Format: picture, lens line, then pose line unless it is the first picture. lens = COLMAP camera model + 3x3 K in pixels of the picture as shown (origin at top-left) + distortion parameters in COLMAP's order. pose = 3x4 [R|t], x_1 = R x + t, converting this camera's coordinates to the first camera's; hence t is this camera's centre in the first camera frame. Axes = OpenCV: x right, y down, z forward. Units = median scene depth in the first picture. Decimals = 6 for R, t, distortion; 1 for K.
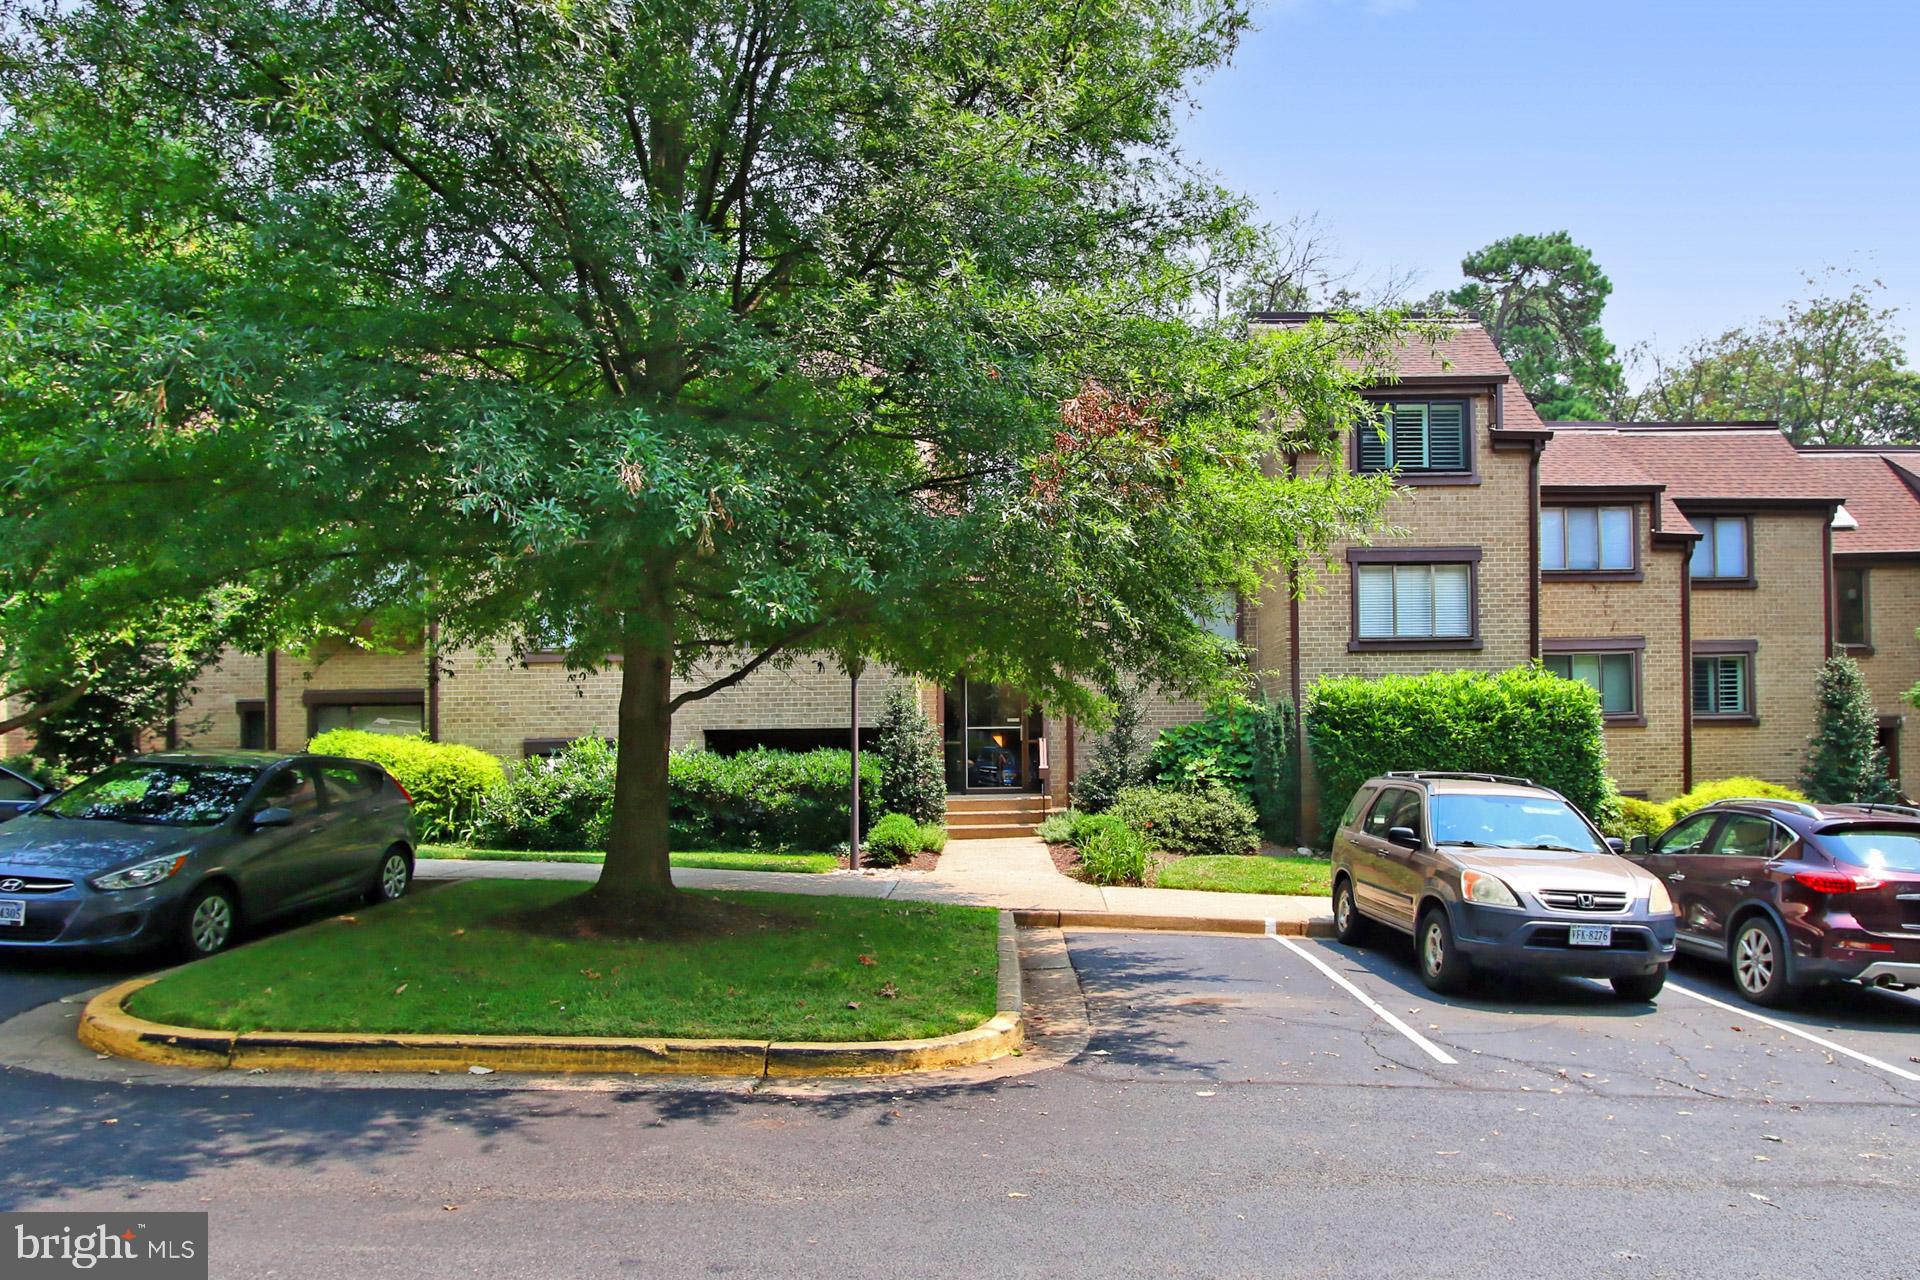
lens RADIAL K [[1143.7, 0, 1063.7], [0, 1143.7, 682.6], [0, 0, 1]] dist [-0.012635, 0.000781]
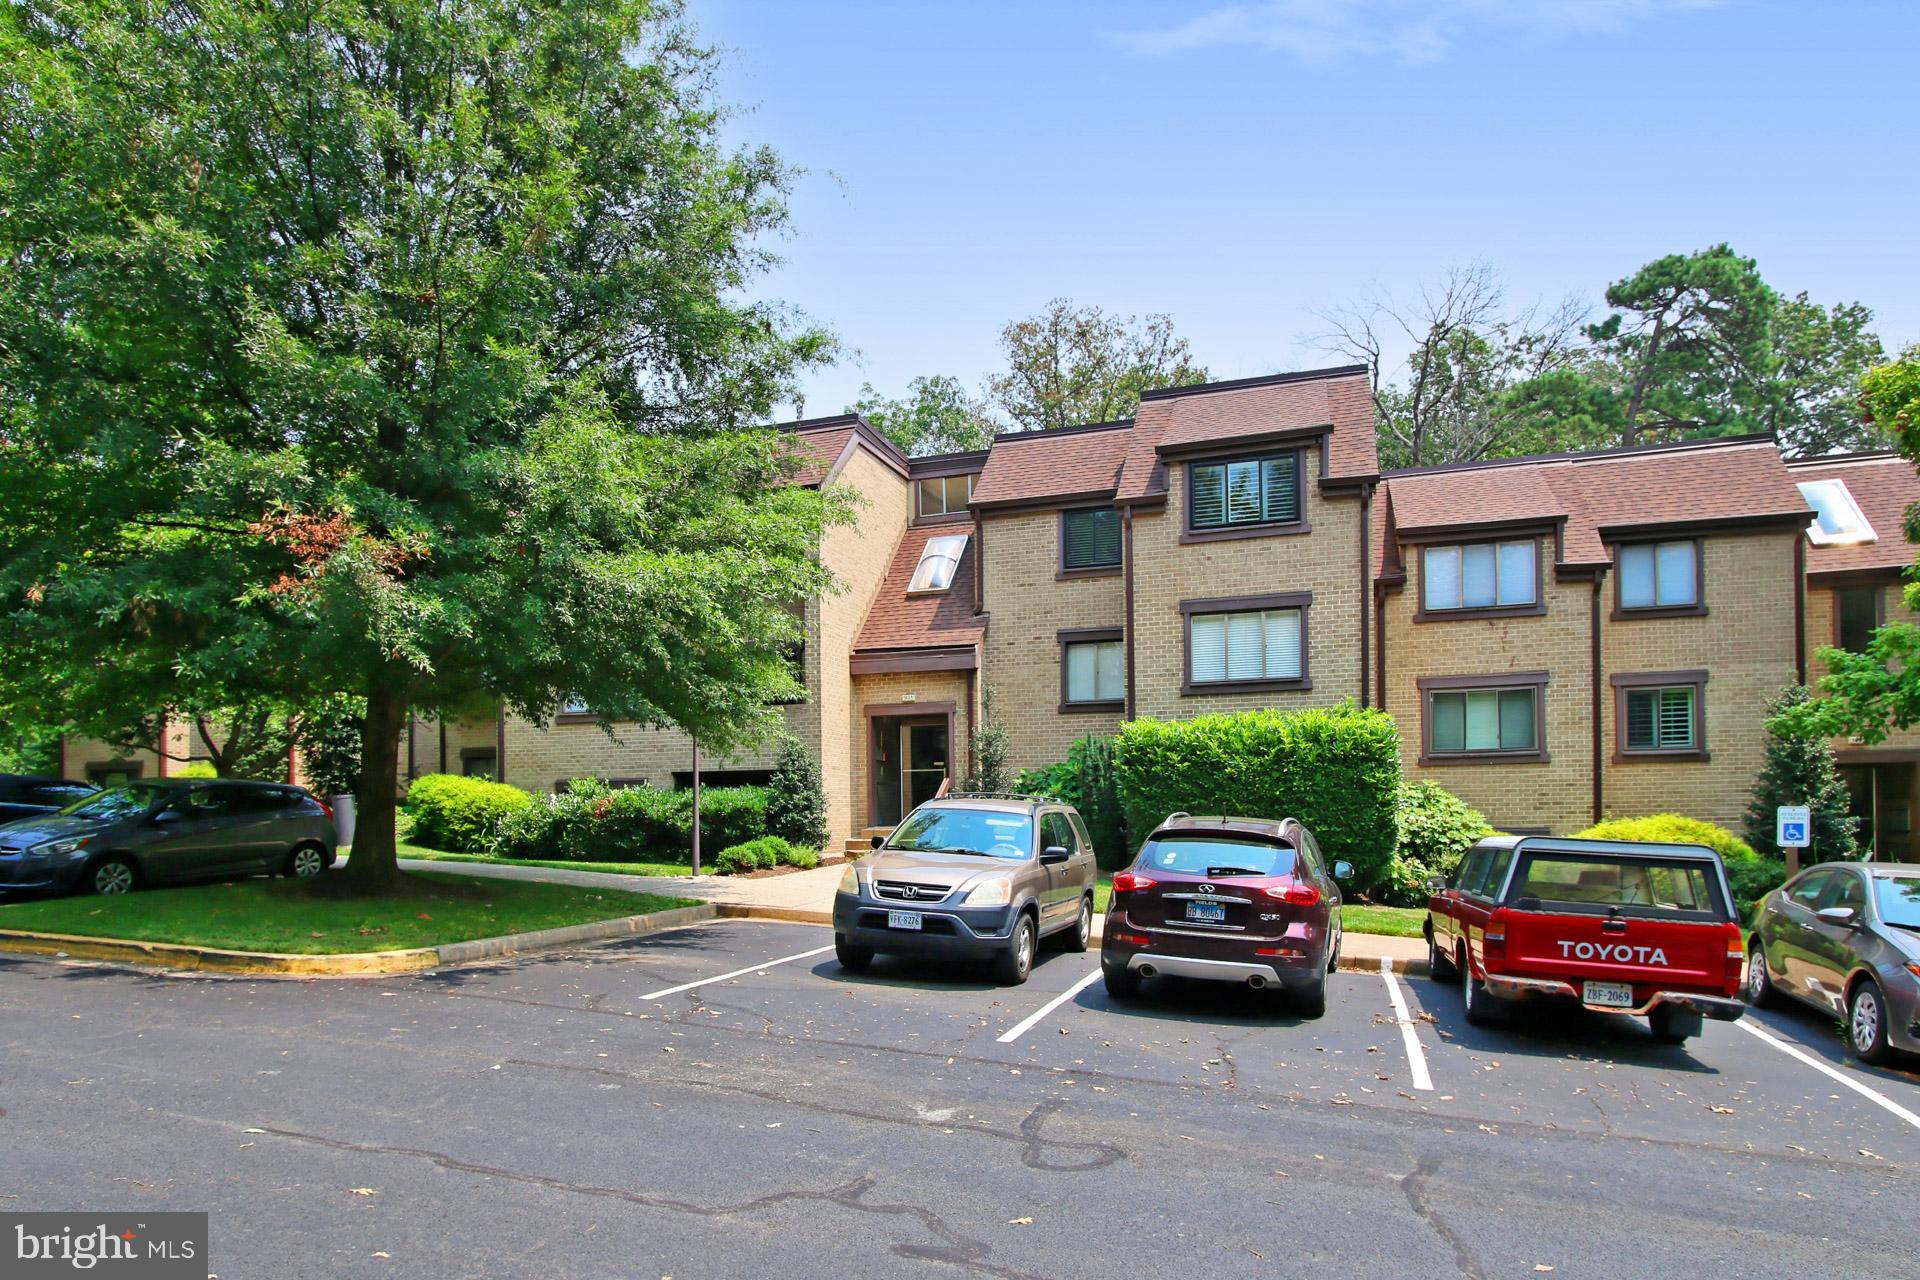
lens RADIAL K [[1022.0, 0, 969.1], [0, 1022.0, 766.4], [0, 0, 1]] dist [-0.013814, 0.001066]
pose [[0.947021, -0.011568, -0.320965, 0.365094], [0.018975, 0.999621, 0.019960, 0.017215], [0.320612, -0.024993, 0.946881, 0.006018]]
